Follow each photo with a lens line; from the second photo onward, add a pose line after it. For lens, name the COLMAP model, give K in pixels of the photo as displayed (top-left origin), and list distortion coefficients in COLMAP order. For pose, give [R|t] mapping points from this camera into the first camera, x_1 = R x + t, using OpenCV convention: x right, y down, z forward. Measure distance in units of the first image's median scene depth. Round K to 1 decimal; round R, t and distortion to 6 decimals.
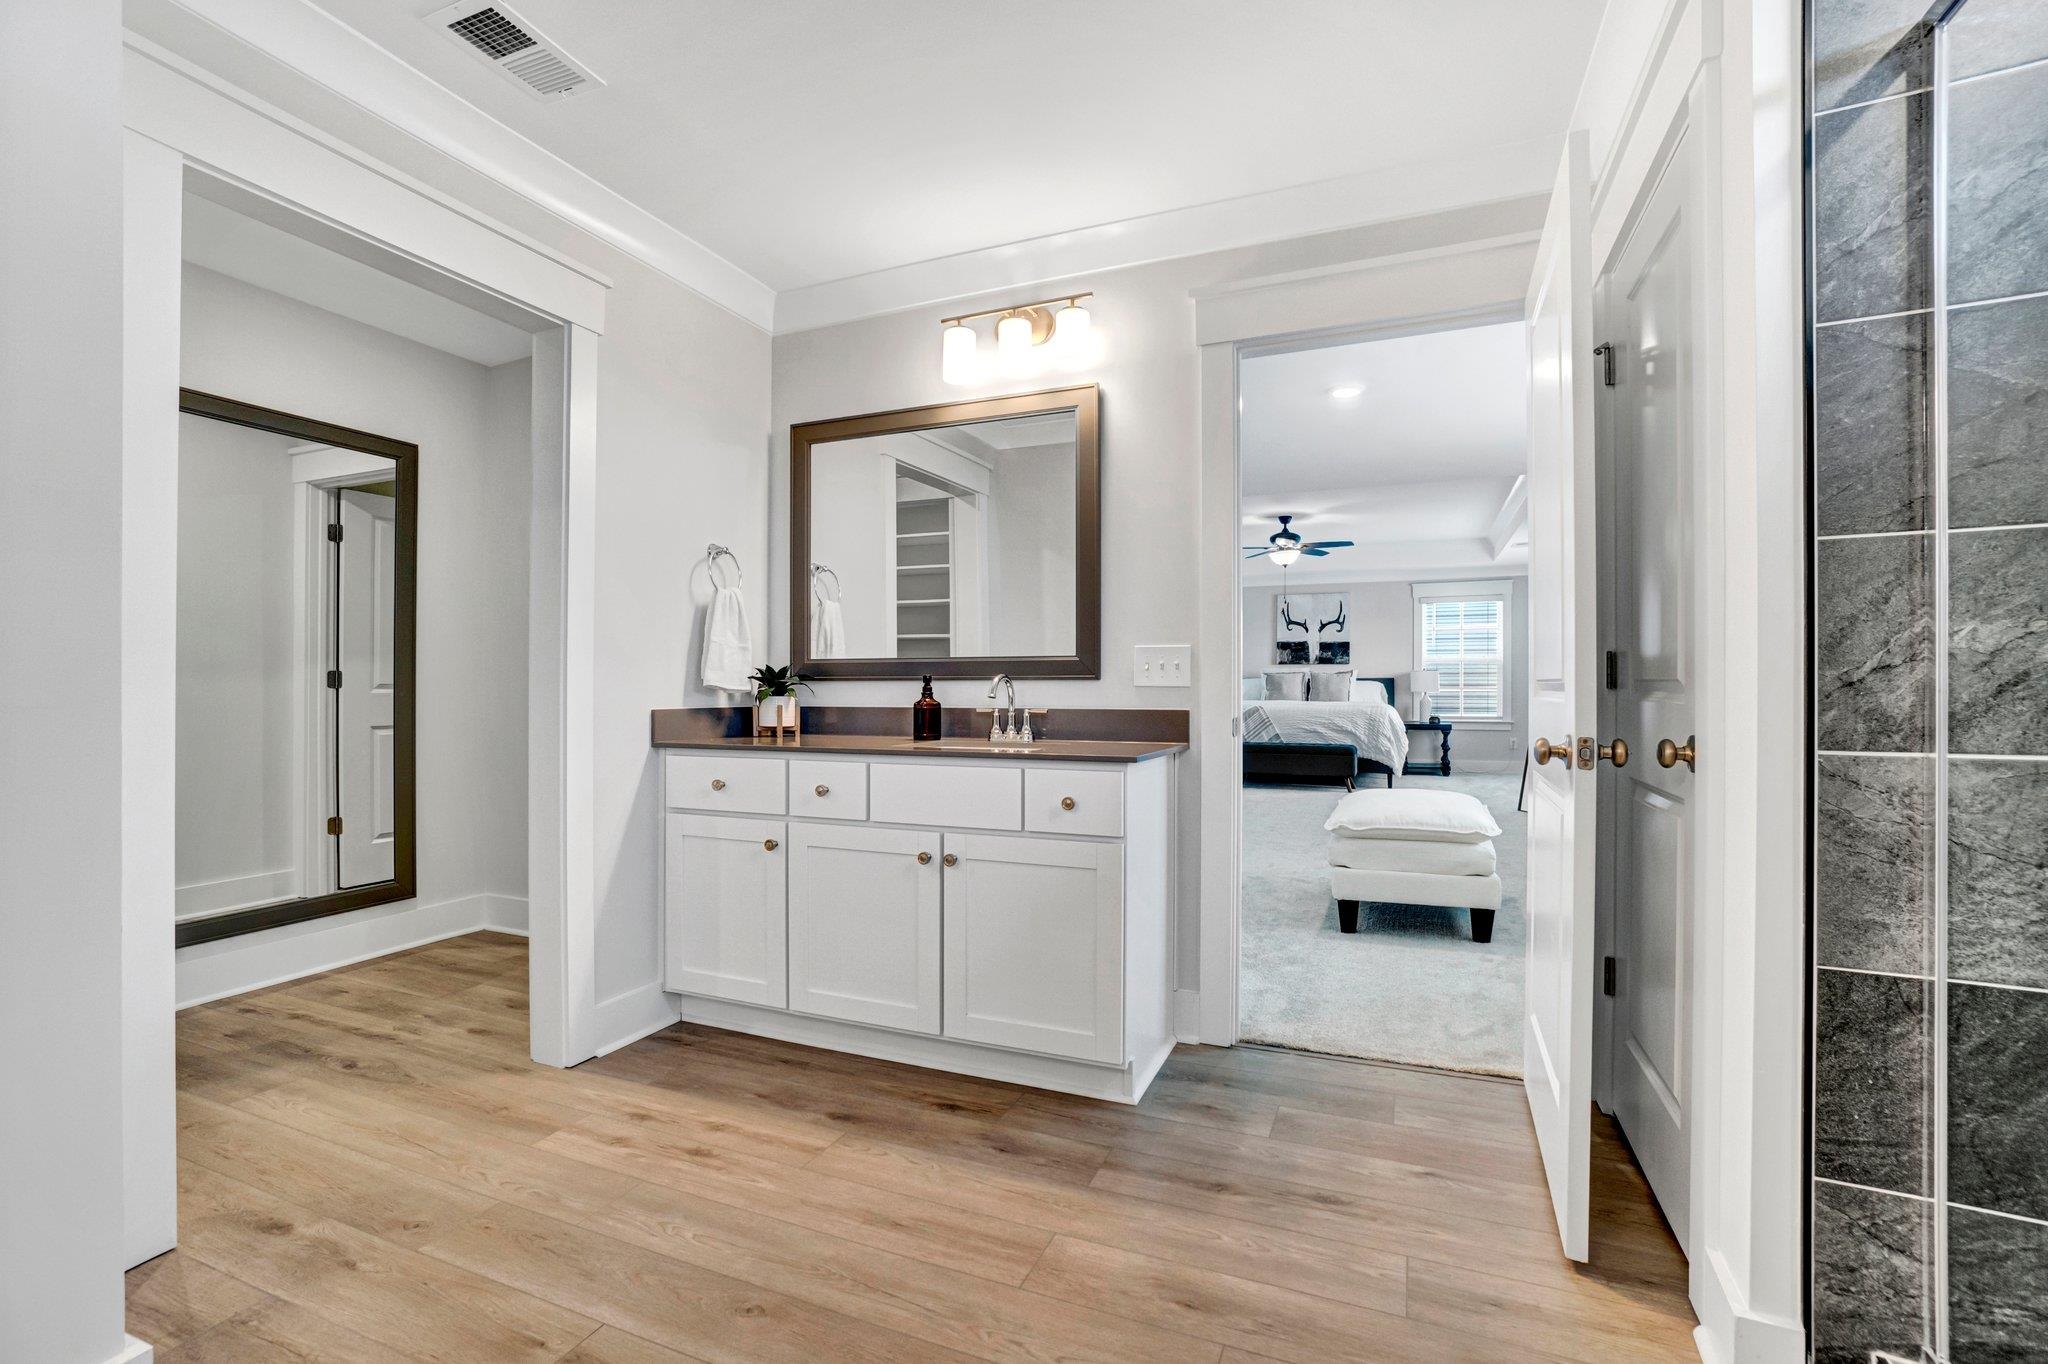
lens RADIAL K [[916.1, 0, 1024.0], [0, 916.1, 682.0], [0, 0, 1]] dist [-0.040743, 0.000139]
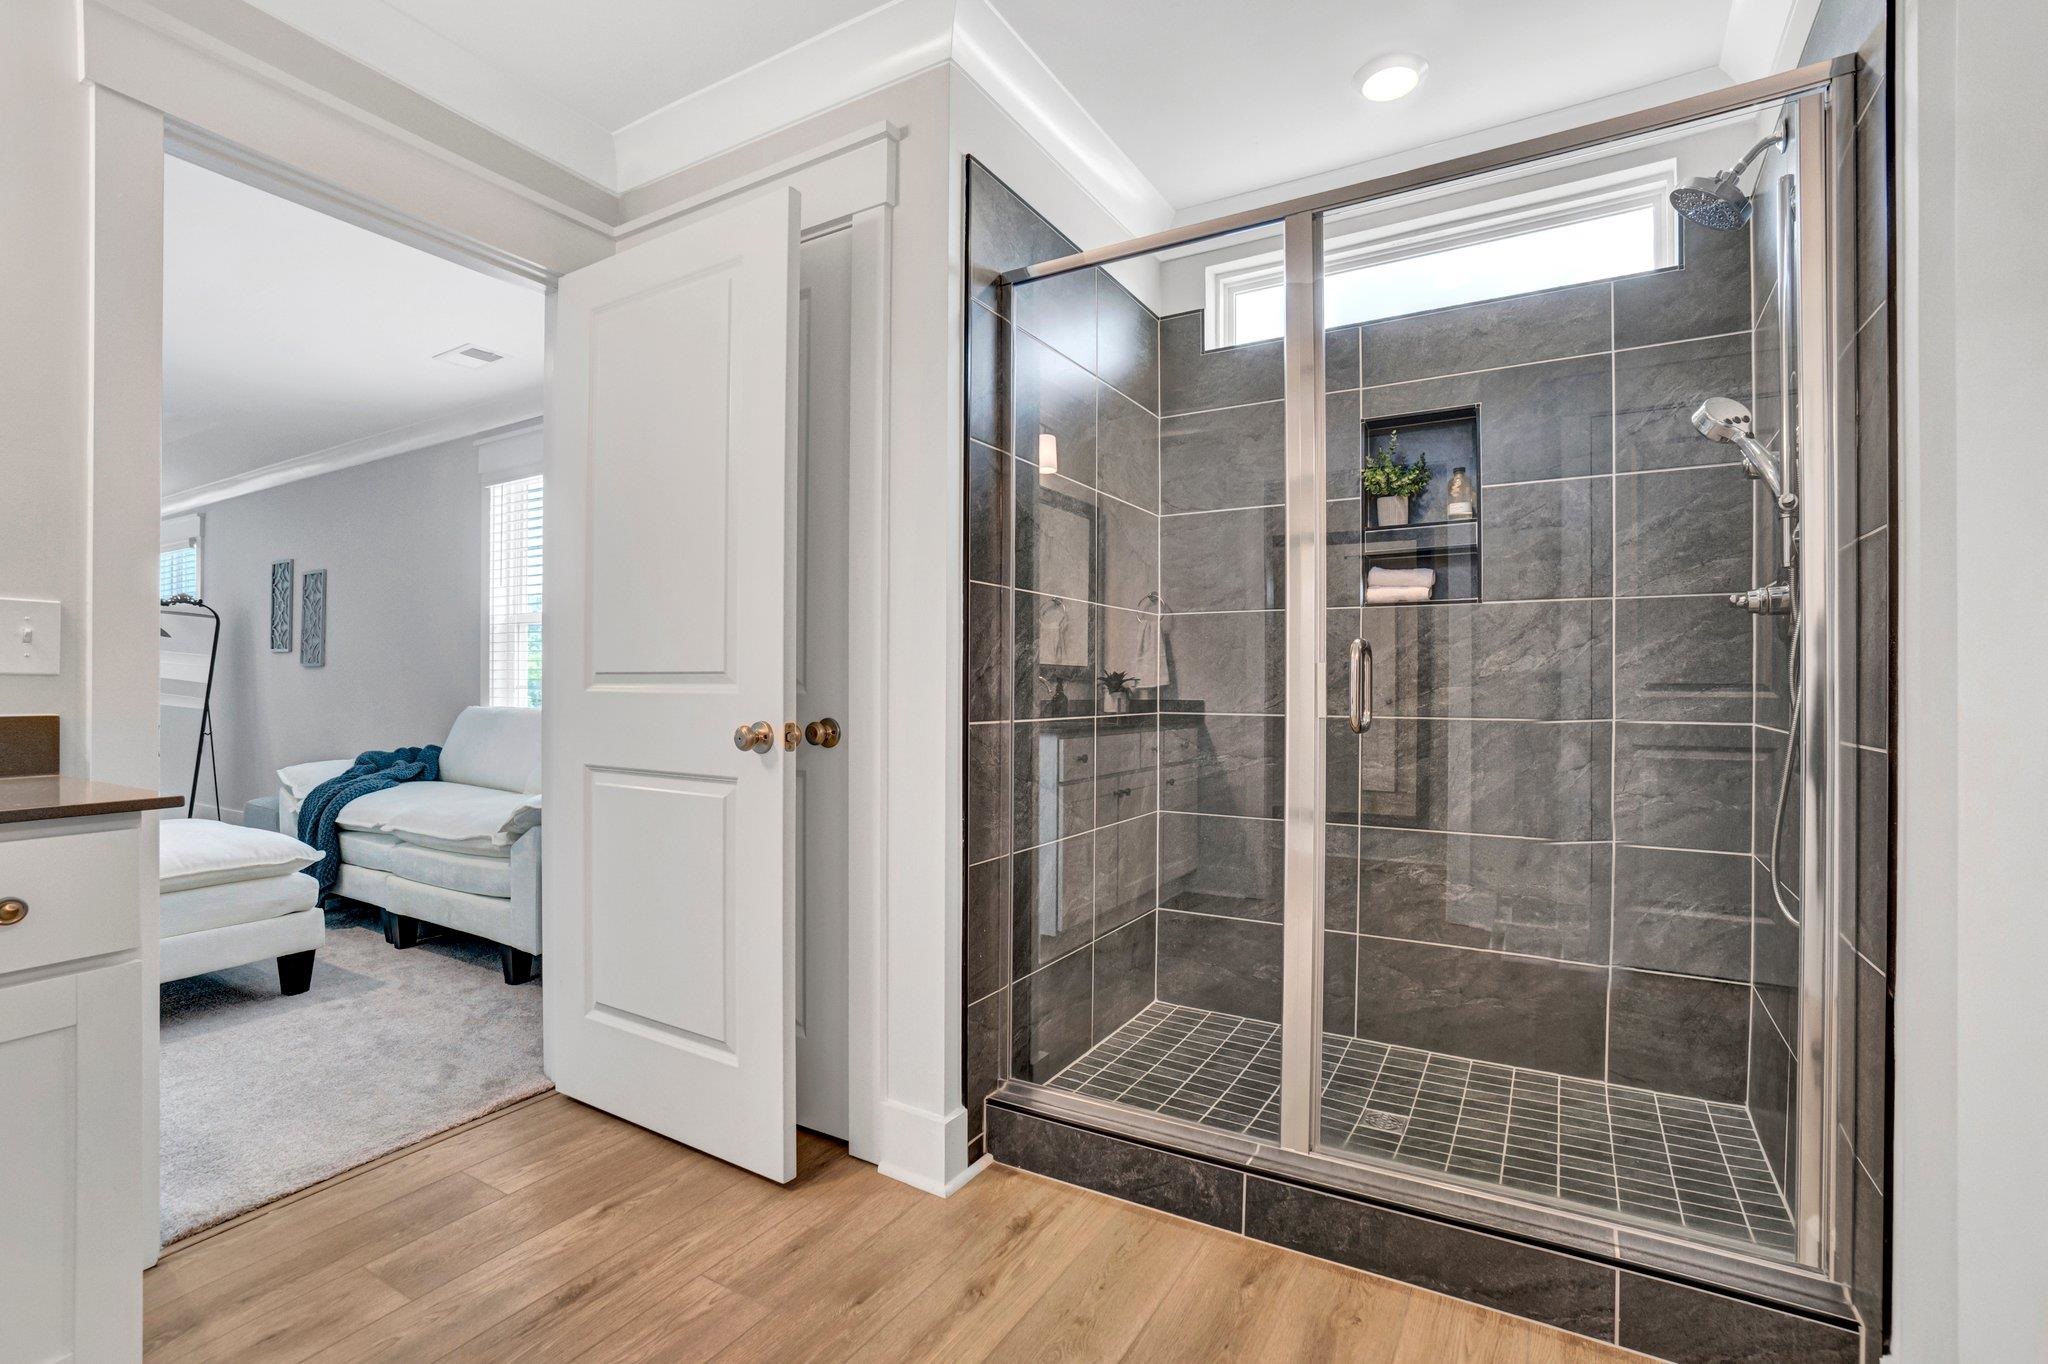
lens RADIAL K [[920.2, 0, 1025.4], [0, 920.2, 689.8], [0, 0, 1]] dist [-0.039330, 0.011918]
pose [[0.112113, -0.009982, 0.993645, -0.408750], [-0.003784, 0.999938, 0.010472, 0.002792], [-0.993688, -0.004934, 0.112068, 0.457085]]
